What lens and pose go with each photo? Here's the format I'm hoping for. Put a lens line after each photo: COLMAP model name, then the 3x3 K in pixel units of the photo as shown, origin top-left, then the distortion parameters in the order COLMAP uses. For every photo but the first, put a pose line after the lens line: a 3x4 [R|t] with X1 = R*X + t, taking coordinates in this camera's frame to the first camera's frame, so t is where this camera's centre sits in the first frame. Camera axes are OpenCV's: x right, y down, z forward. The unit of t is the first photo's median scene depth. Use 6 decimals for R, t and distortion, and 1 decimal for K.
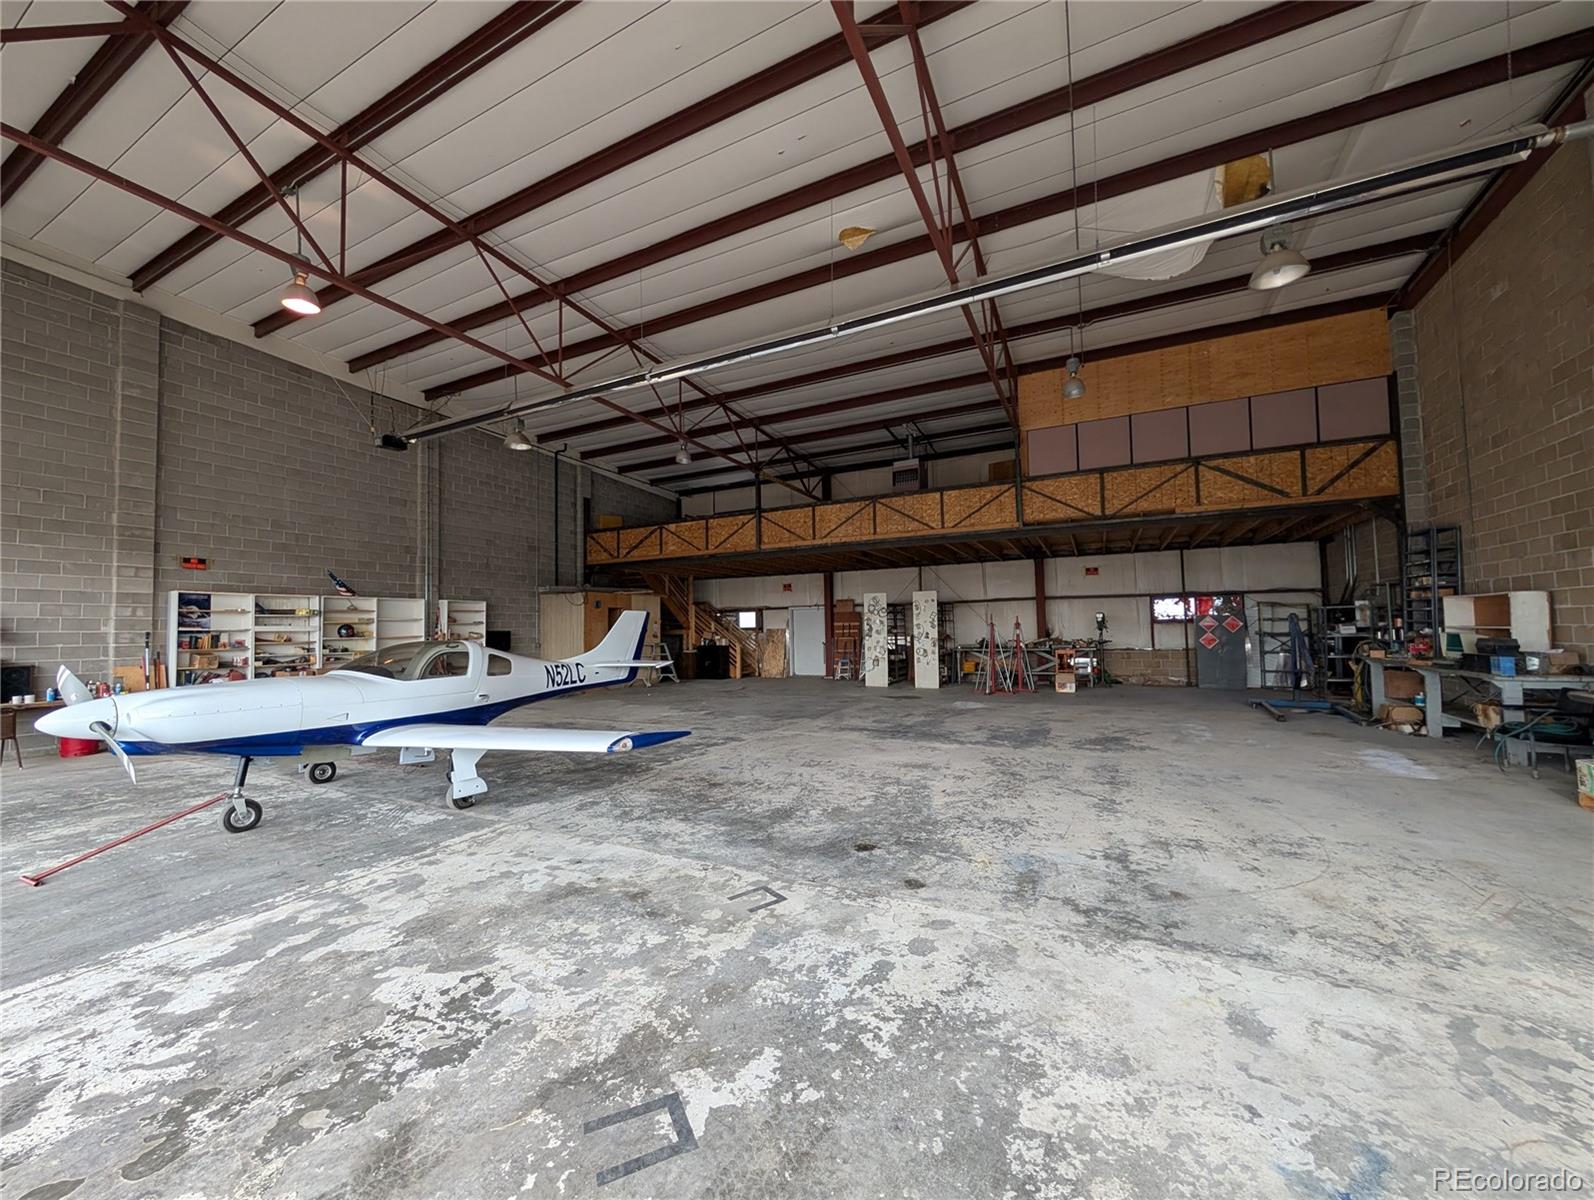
lens RADIAL K [[600.7, 0, 797.0], [0, 600.7, 600.0], [0, 0, 1]] dist [0.000614, 0.000180]
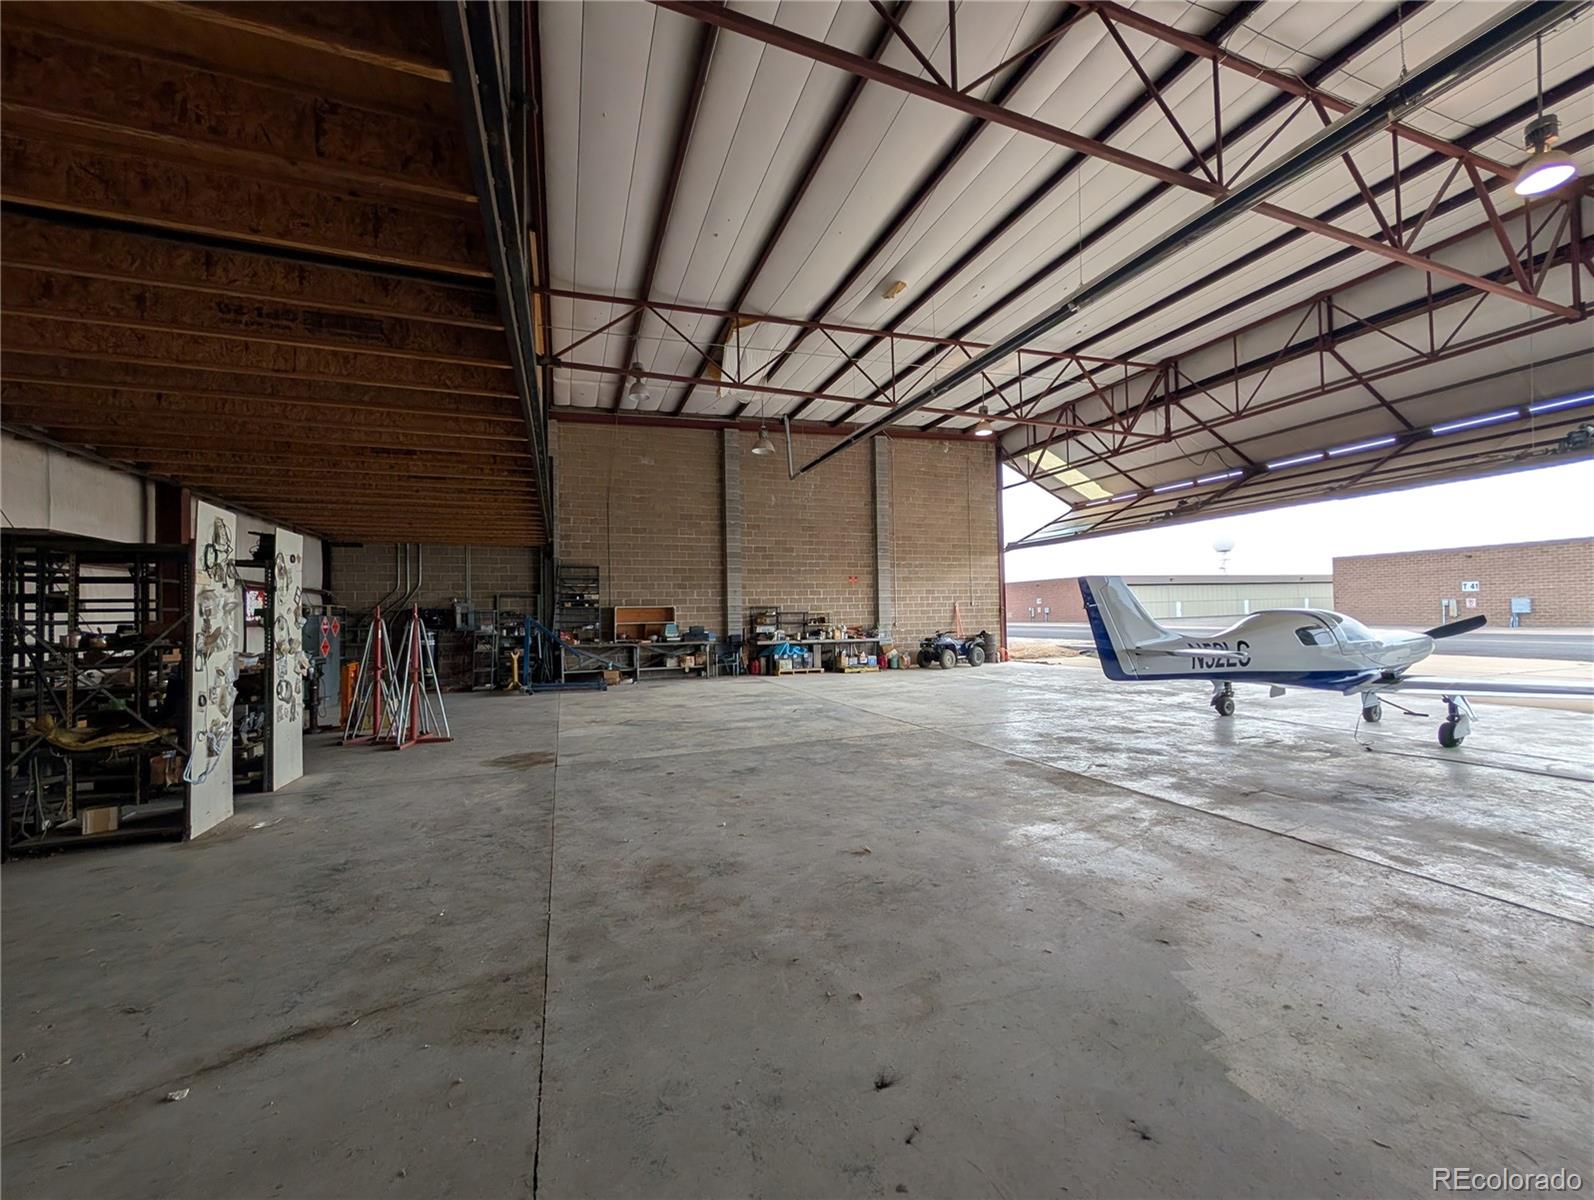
lens RADIAL K [[600.7, 0, 797.0], [0, 600.7, 600.0], [0, 0, 1]] dist [0.000614, 0.000180]
pose [[-0.743912, 0.049899, 0.666412, -0.285000], [0.000925, 0.997284, -0.073641, 0.058038], [-0.668277, -0.054166, -0.741938, 1.078558]]
